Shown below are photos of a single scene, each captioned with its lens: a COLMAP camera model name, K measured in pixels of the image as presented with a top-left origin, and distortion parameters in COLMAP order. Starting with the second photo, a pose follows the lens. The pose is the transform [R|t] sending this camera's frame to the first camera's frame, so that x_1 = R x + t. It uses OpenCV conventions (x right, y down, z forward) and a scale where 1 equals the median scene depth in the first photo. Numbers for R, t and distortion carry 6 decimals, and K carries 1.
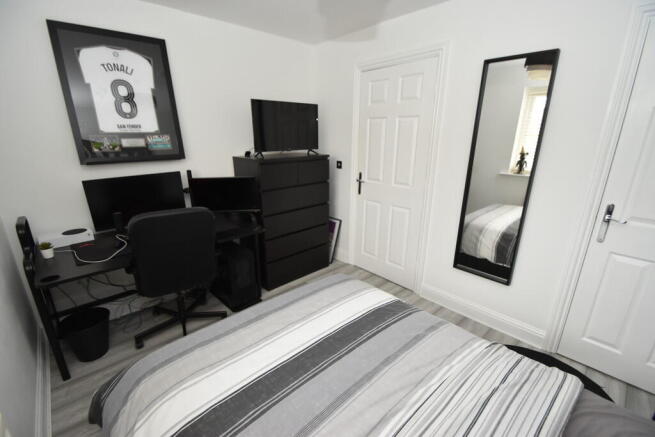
lens RADIAL K [[284.5, 0, 322.8], [0, 284.5, 219.4], [0, 0, 1]] dist [-0.016197, -0.002975]
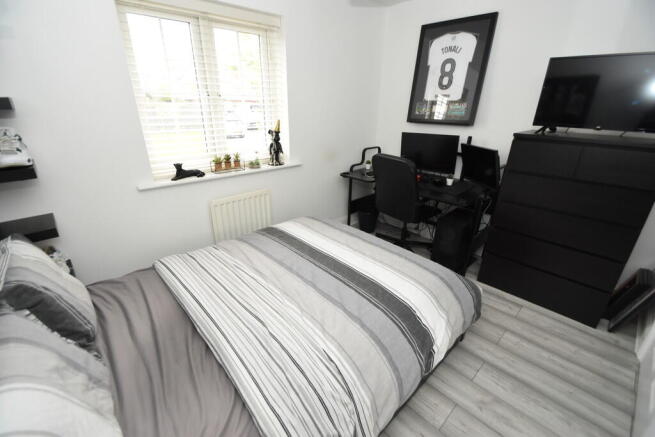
lens RADIAL K [[284.5, 0, 321.7], [0, 284.5, 220.6], [0, 0, 1]] dist [-0.016197, -0.002975]
pose [[0.012572, 0.379086, -0.925276, 0.756754], [-0.298195, 0.884665, 0.358396, -0.126332], [0.954422, 0.271407, 0.124163, 0.477982]]
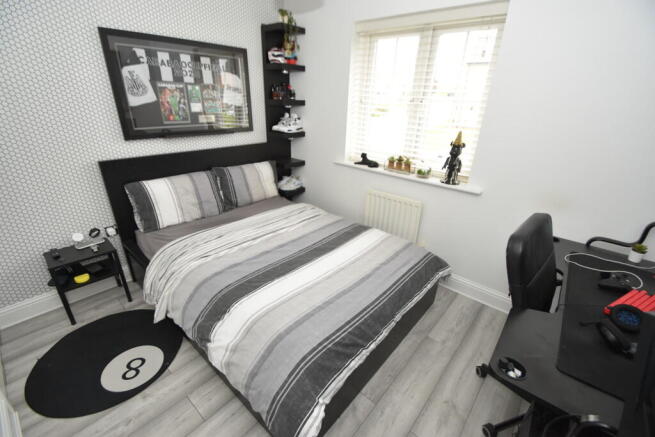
lens RADIAL K [[284.5, 0, 327.5], [0, 284.5, 220.9], [0, 0, 1]] dist [-0.016197, -0.002975]
pose [[-0.995508, 0.009006, -0.094244, 0.063099], [-0.053359, 0.768922, 0.637112, -0.371062], [0.078204, 0.639279, -0.764988, 1.228097]]
